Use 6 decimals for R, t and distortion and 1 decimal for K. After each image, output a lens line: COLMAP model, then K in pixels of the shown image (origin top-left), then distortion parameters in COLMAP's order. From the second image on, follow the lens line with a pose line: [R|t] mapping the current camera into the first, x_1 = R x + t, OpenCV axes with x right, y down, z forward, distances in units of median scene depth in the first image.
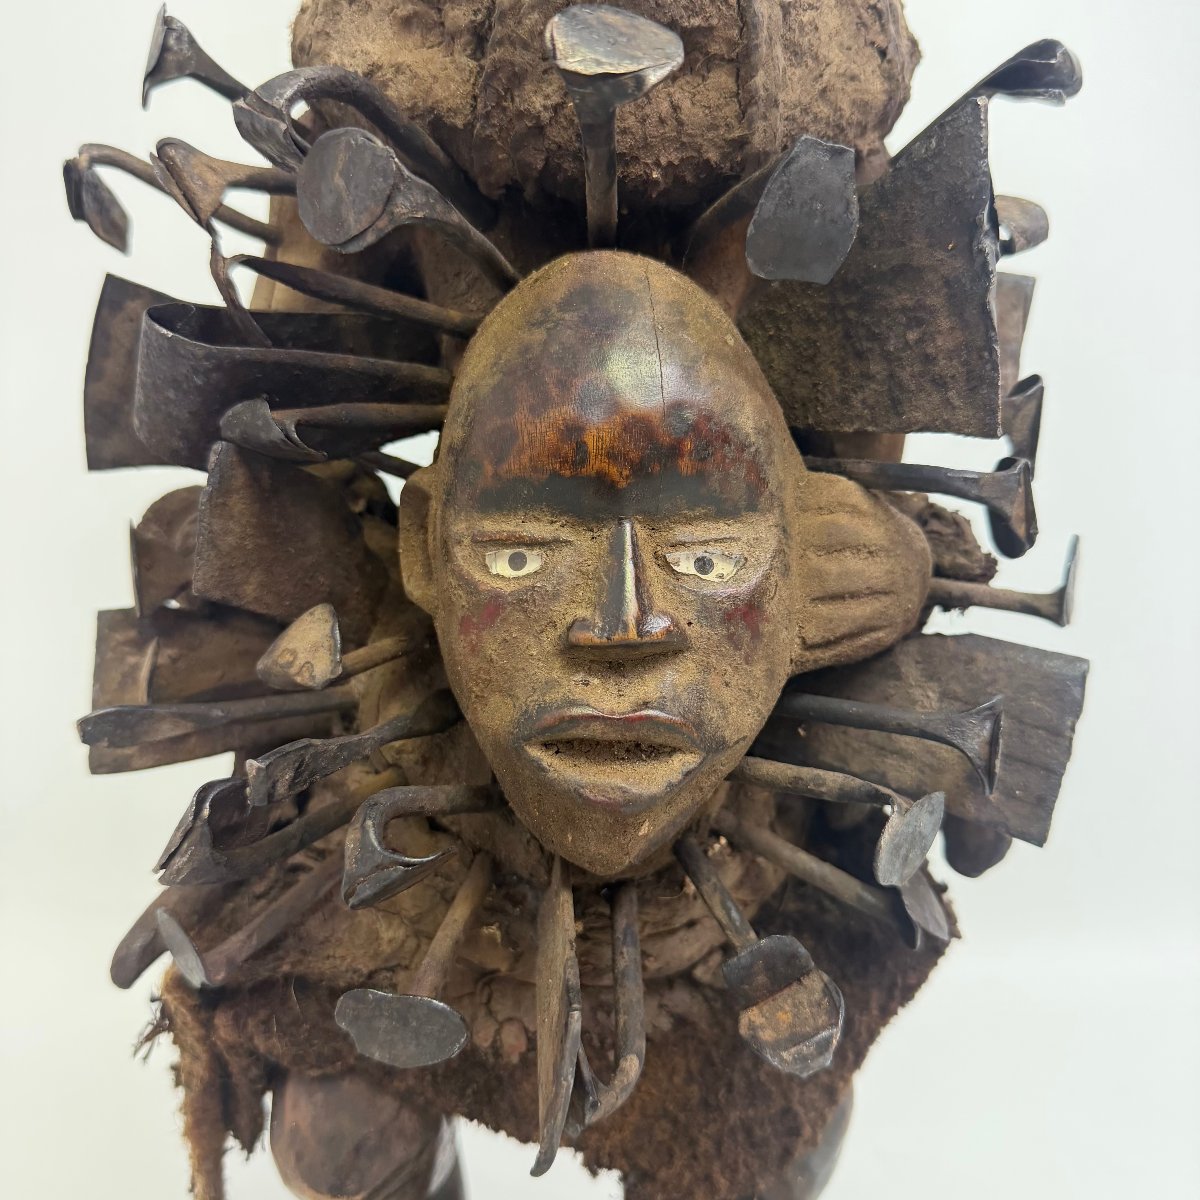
lens RADIAL K [[1149.1, 0, 600.0], [0, 1149.1, 600.0], [0, 0, 1]] dist [0.111784, -0.315726]
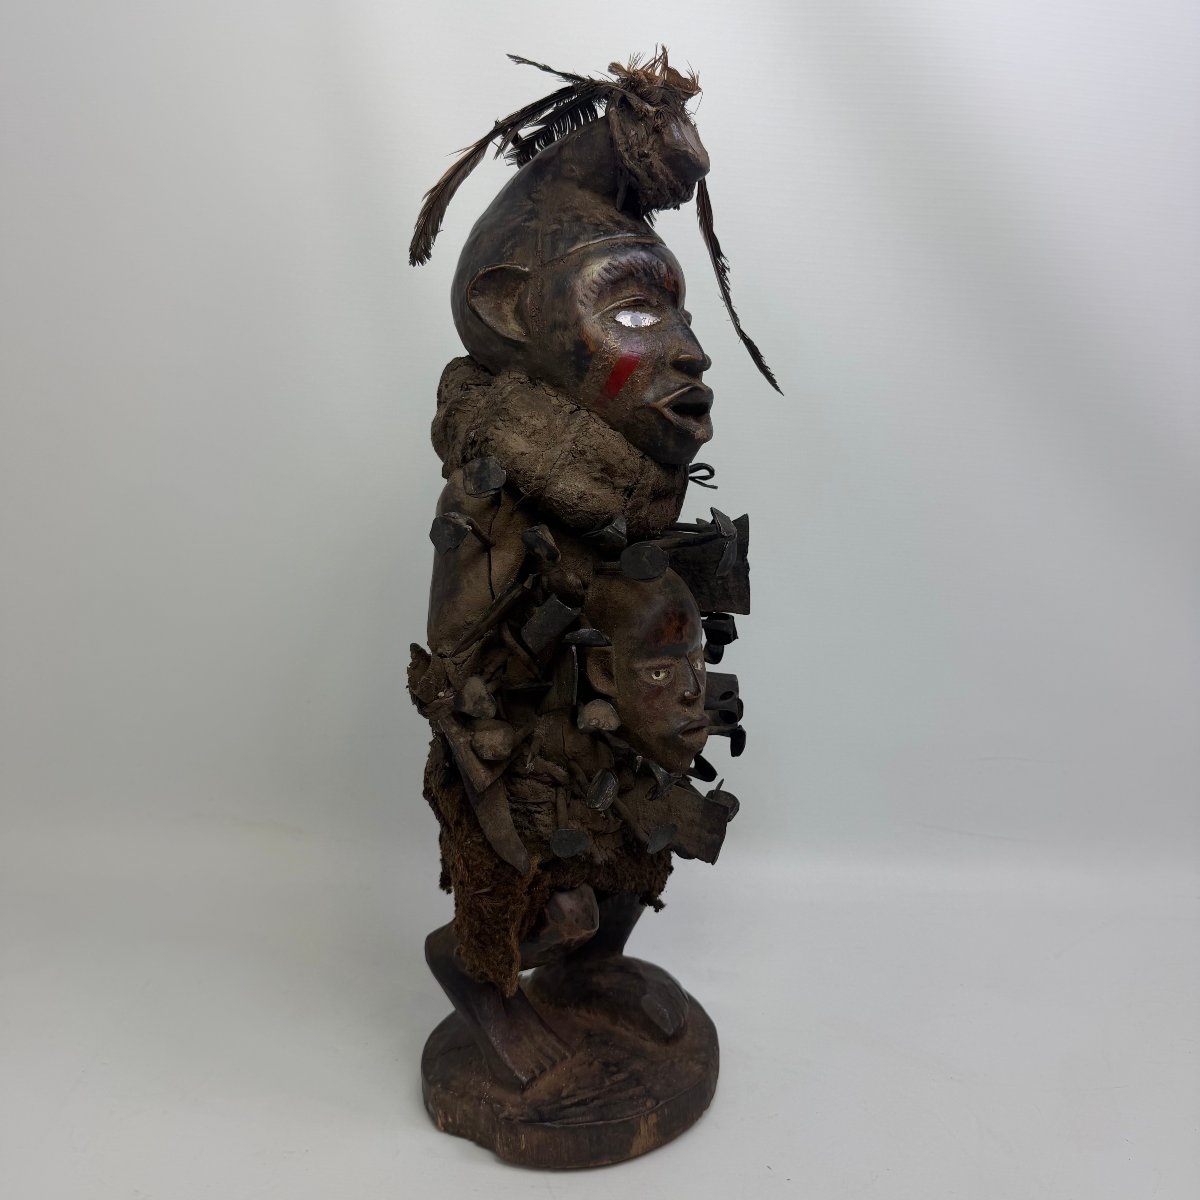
lens RADIAL K [[1141.3, 0, 600.0], [0, 1141.3, 600.0], [0, 0, 1]] dist [0.212722, -0.586725]
pose [[0.641700, -0.100841, 0.760297, -2.305039], [0.082616, 0.994639, 0.062194, -0.404272], [-0.762493, 0.022903, 0.646591, -0.740706]]
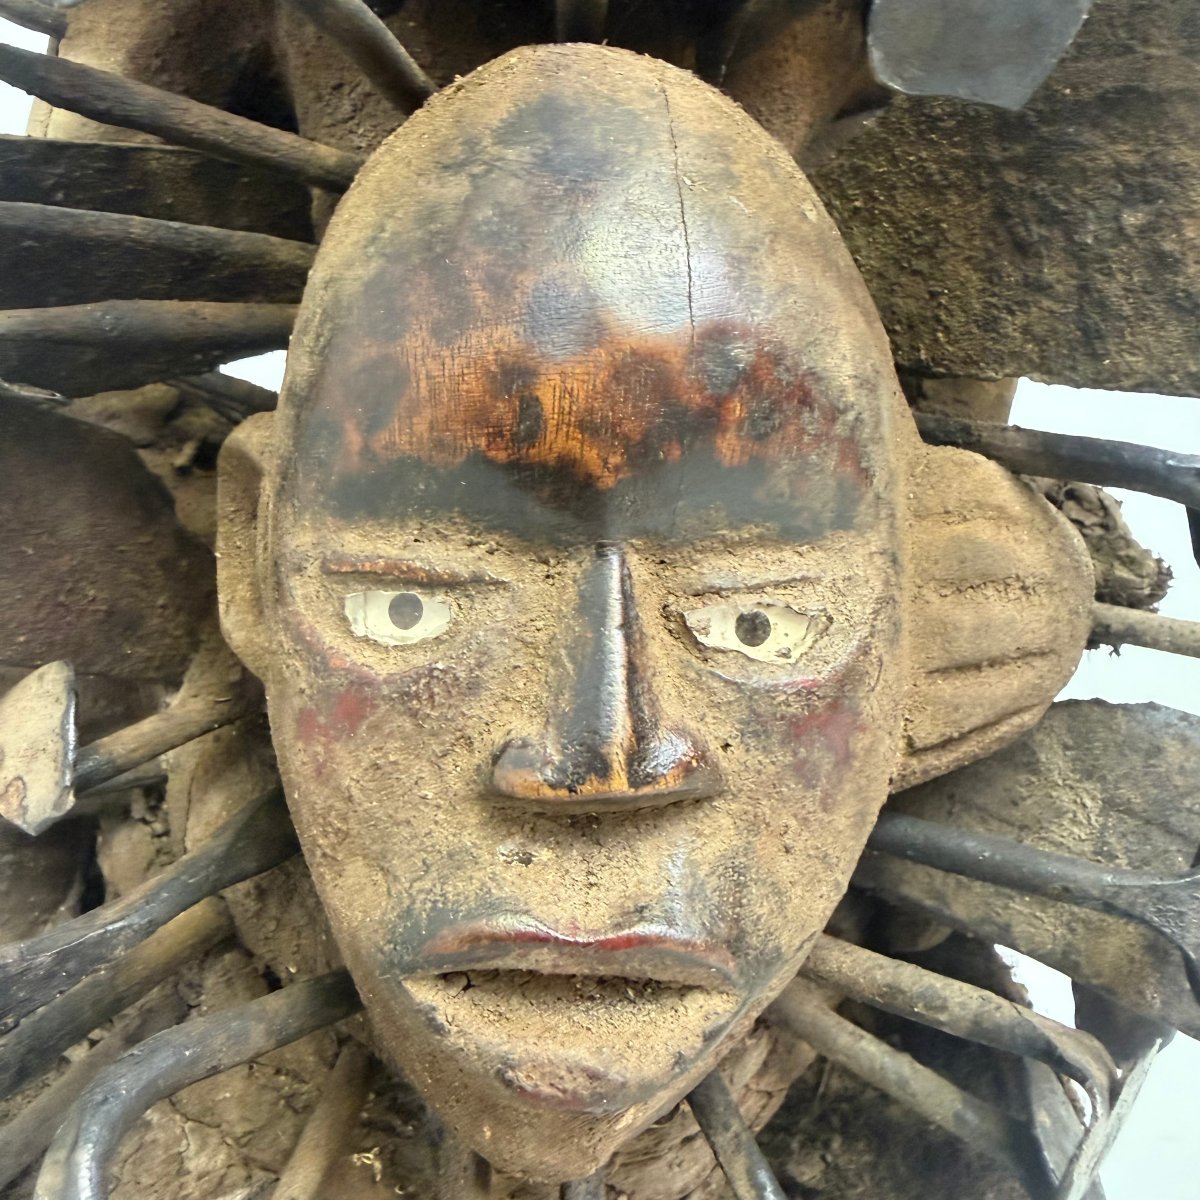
lens RADIAL K [[1145.8, 0, 590.7], [0, 1145.8, 505.0], [0, 0, 1]] dist [-0.006835, -0.003911]
pose [[0.999177, 0.030563, 0.026687, -0.001387], [-0.031279, 0.999150, 0.026856, -0.099045], [-0.025844, -0.027669, 0.999283, 0.464262]]
